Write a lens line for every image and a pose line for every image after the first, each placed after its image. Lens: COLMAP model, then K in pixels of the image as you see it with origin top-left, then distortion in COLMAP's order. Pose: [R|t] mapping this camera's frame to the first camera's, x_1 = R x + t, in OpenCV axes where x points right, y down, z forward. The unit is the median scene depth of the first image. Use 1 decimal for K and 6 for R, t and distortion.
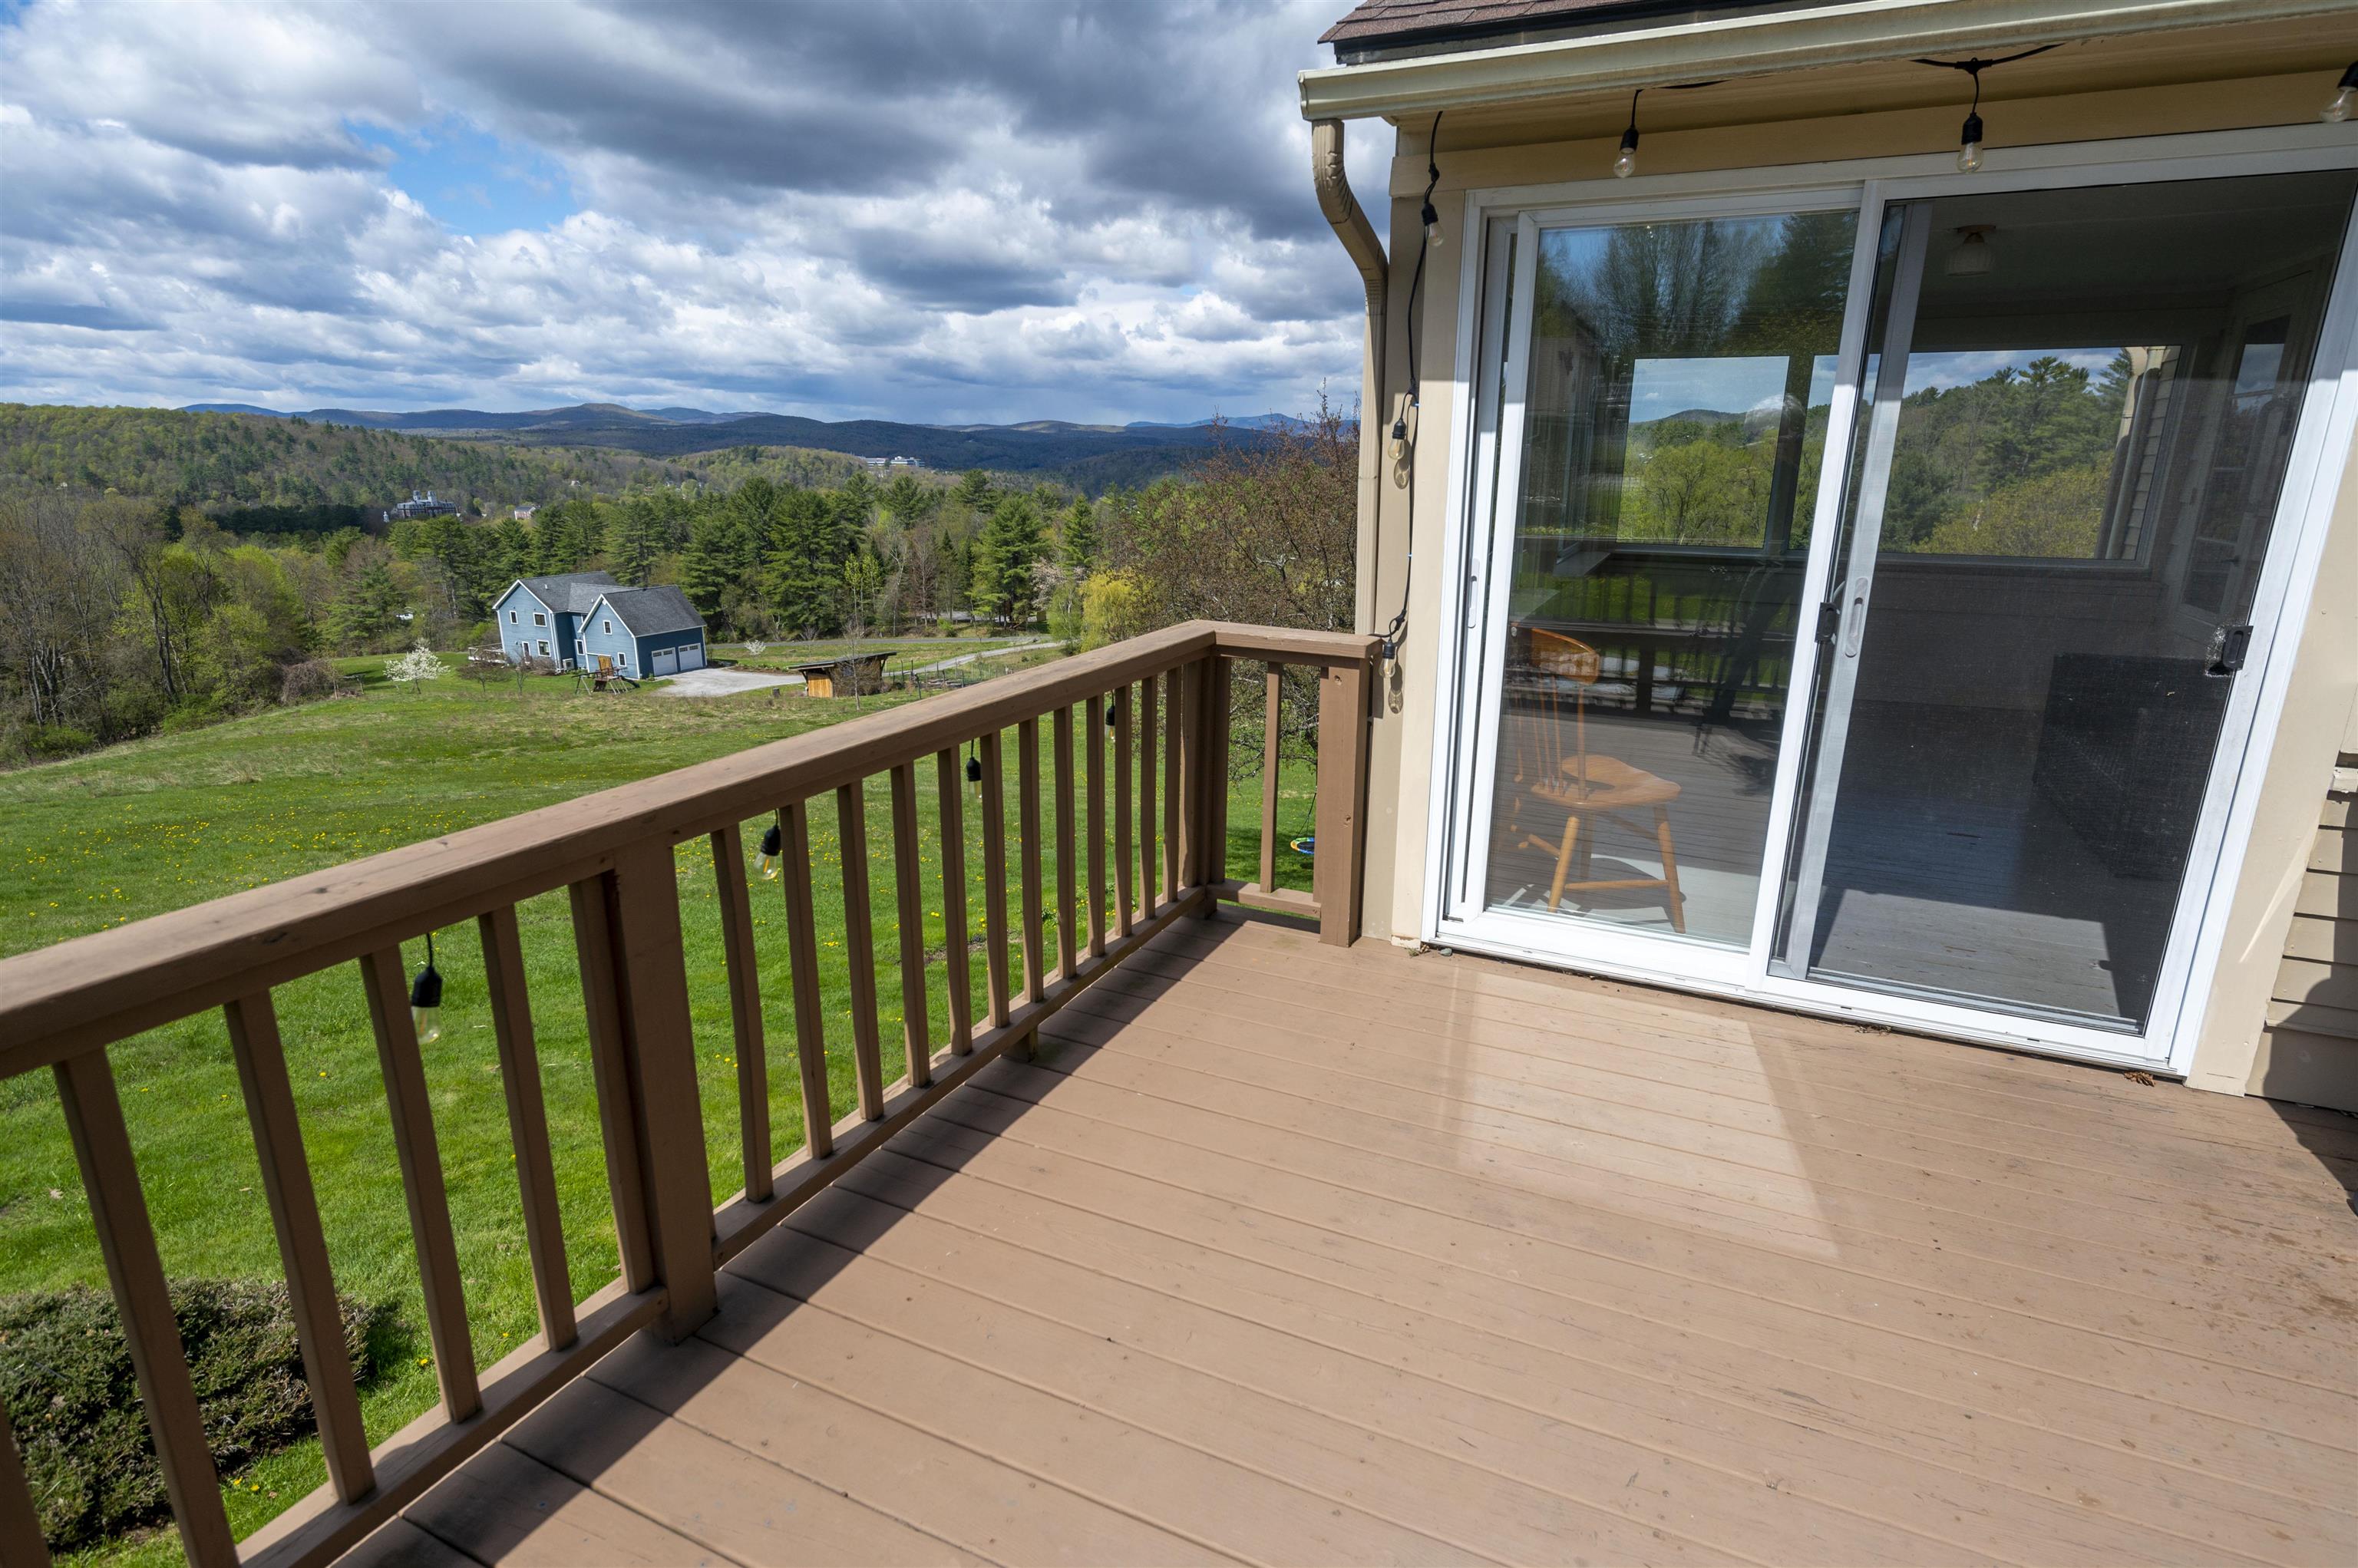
lens RADIAL K [[1231.0, 0, 1161.0], [0, 1231.0, 790.9], [0, 0, 1]] dist [-0.016057, 0.005942]
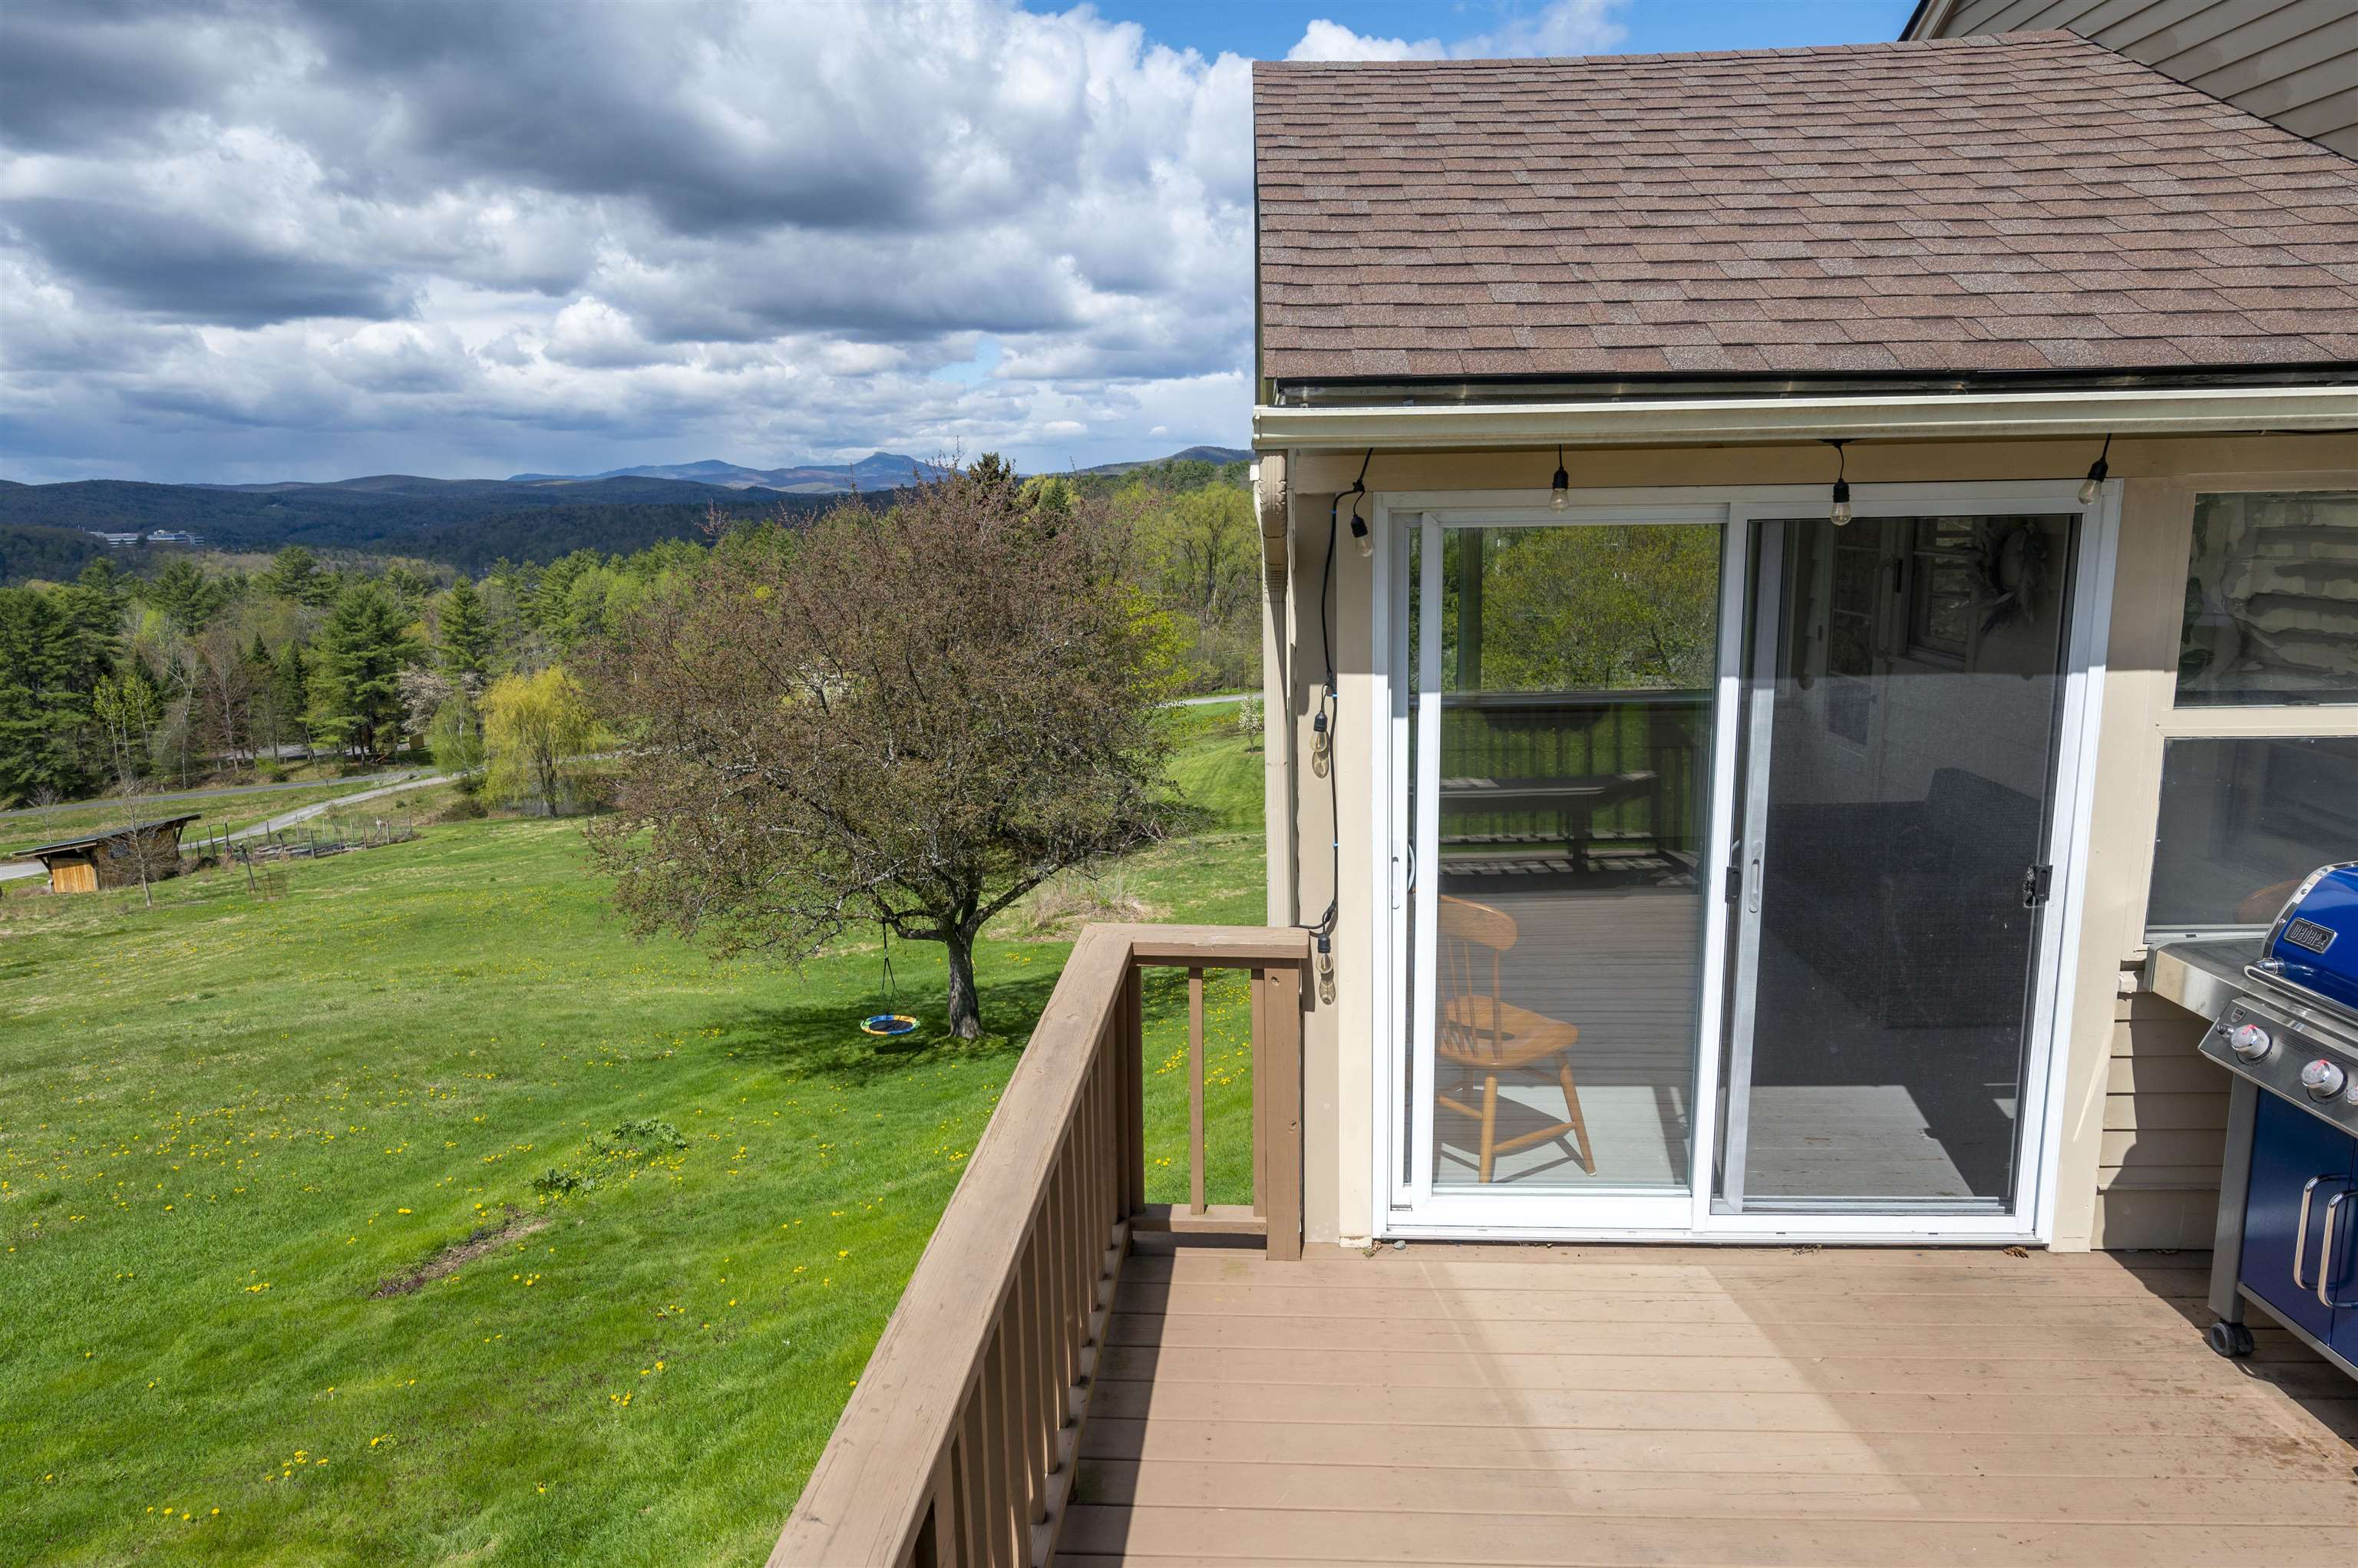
lens RADIAL K [[1526.1, 0, 1198.4], [0, 1526.1, 774.2], [0, 0, 1]] dist [-0.020989, 0.010317]
pose [[0.922750, -0.093979, 0.373766, -0.274898], [0.127557, 0.989627, -0.066083, -0.148073], [-0.363678, 0.108654, 0.925166, -0.055581]]
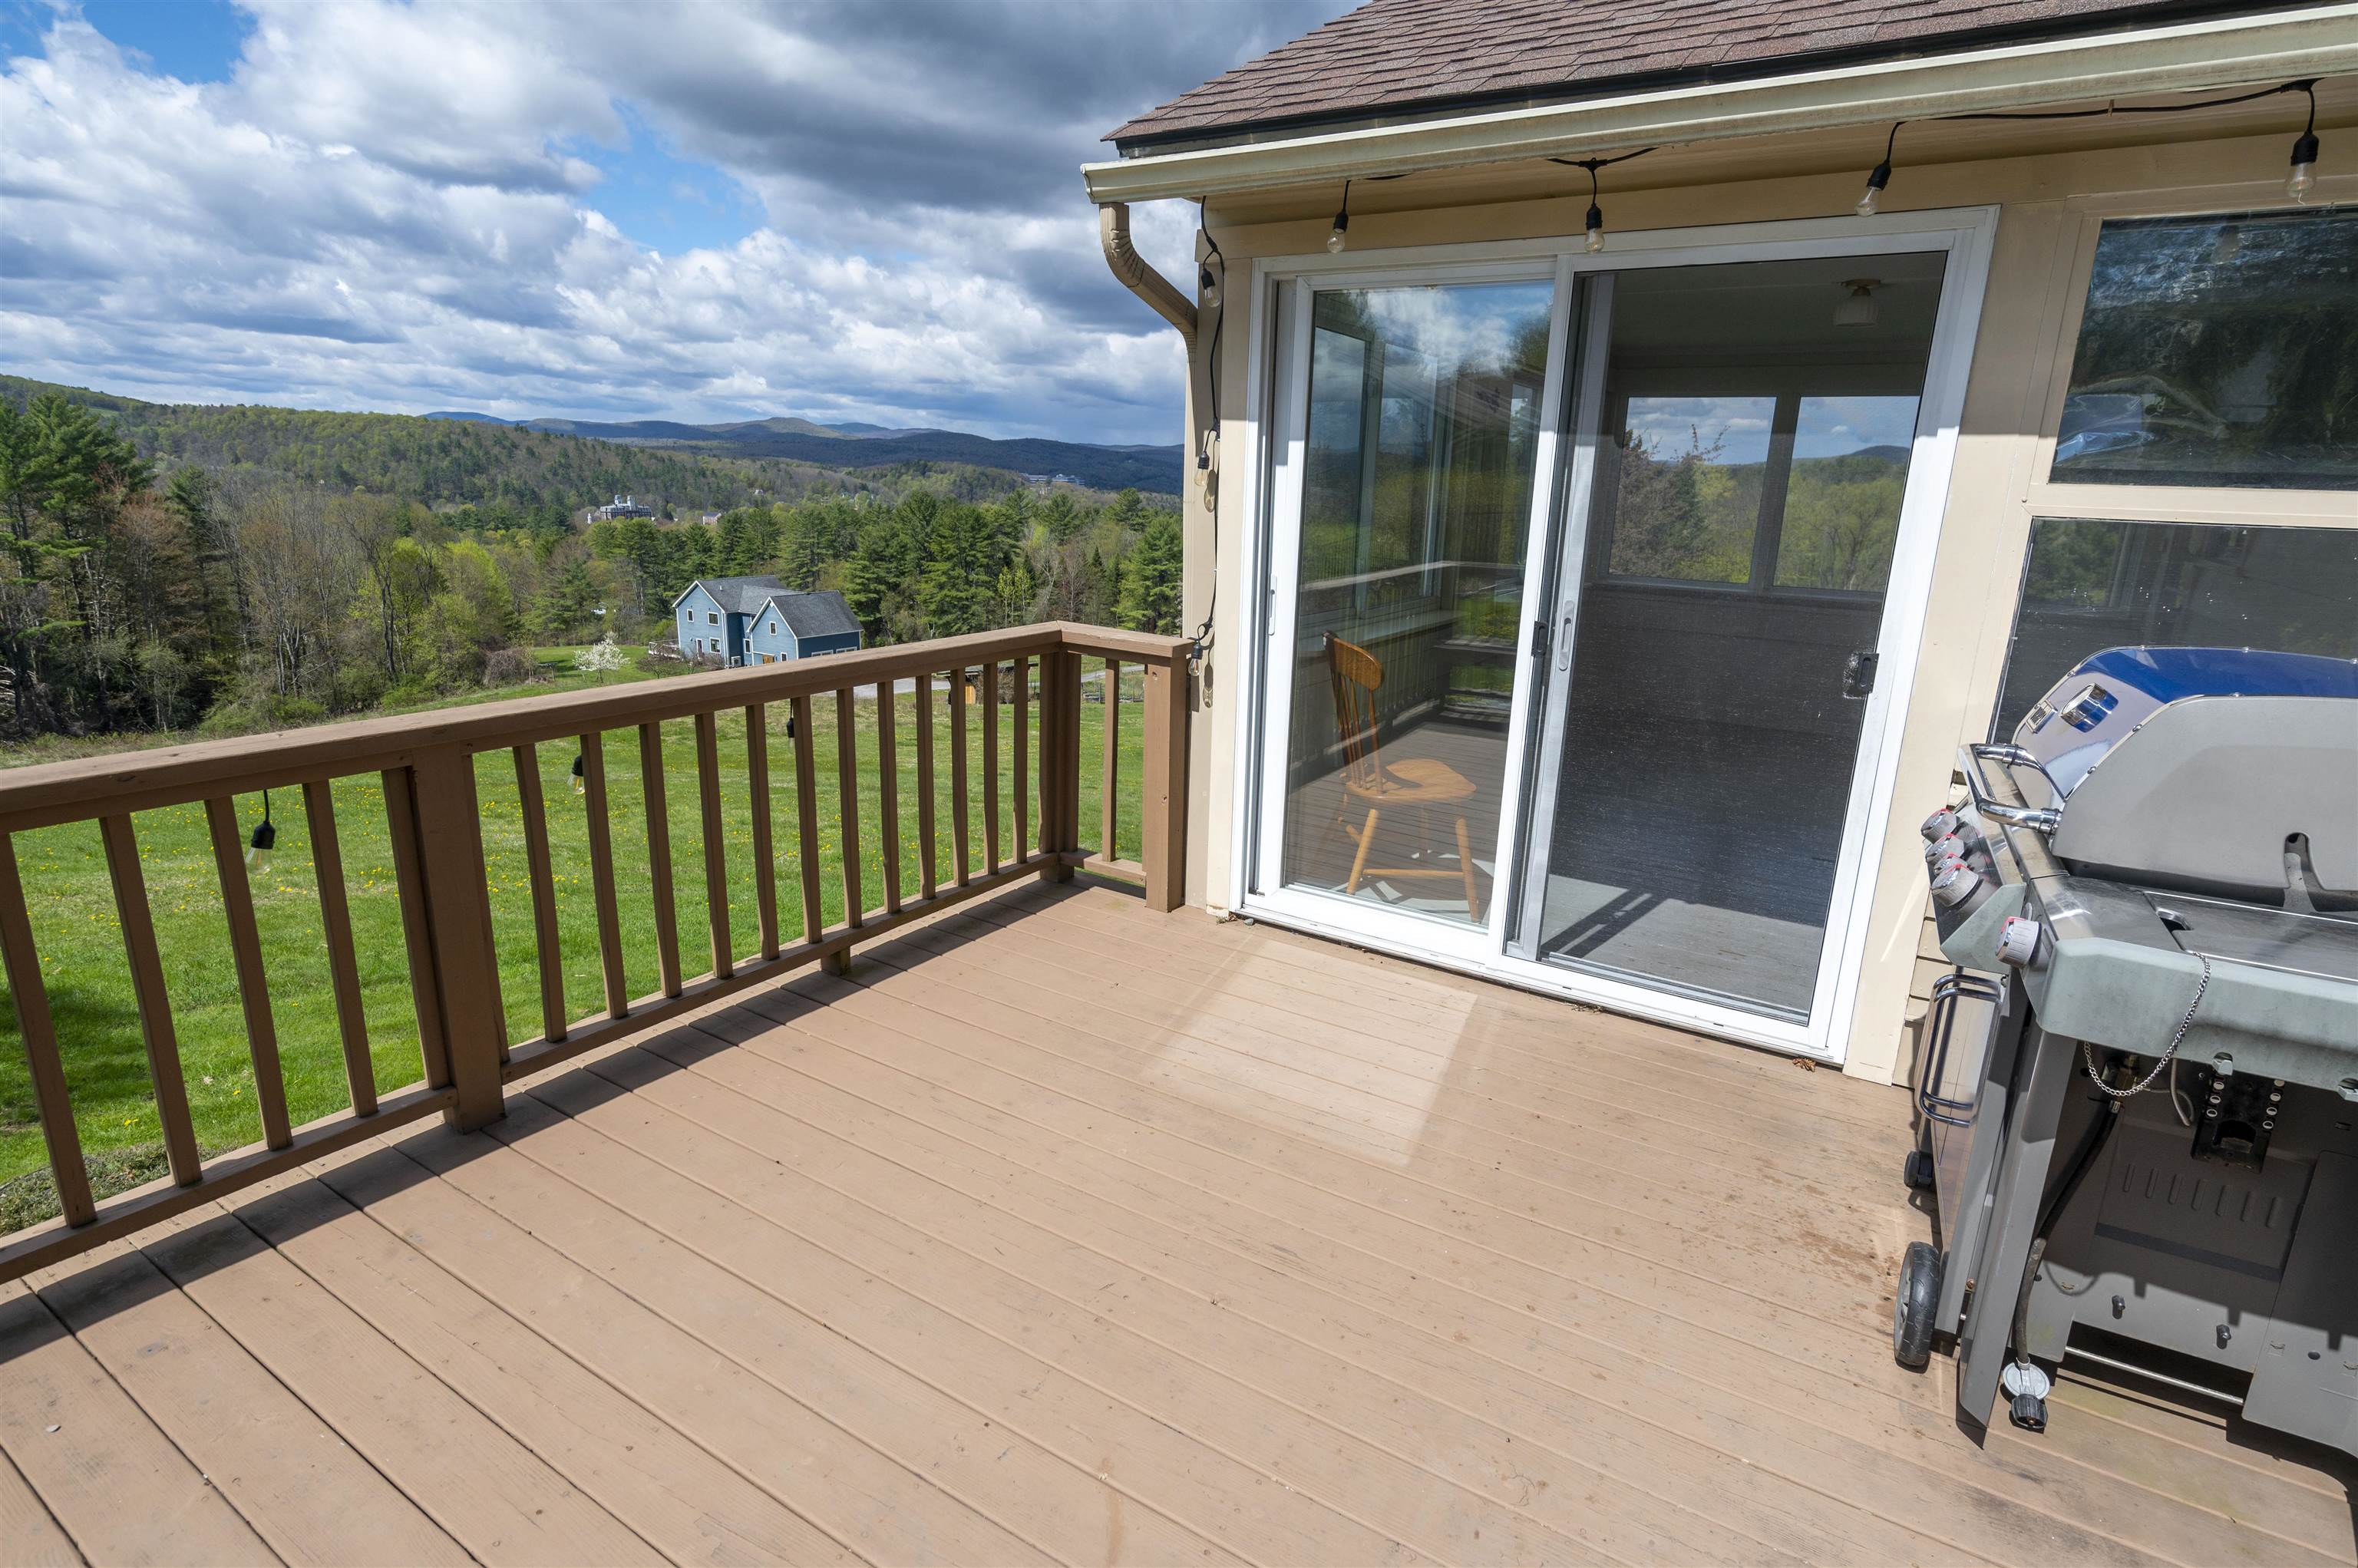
lens RADIAL K [[1231.0, 0, 1158.4], [0, 1231.0, 791.1], [0, 0, 1]] dist [-0.016057, 0.005942]
pose [[0.990923, 0.055501, -0.122438, 0.246317], [-0.057548, 0.998255, -0.013244, 0.027028], [0.121490, 0.020170, 0.992388, -0.118646]]
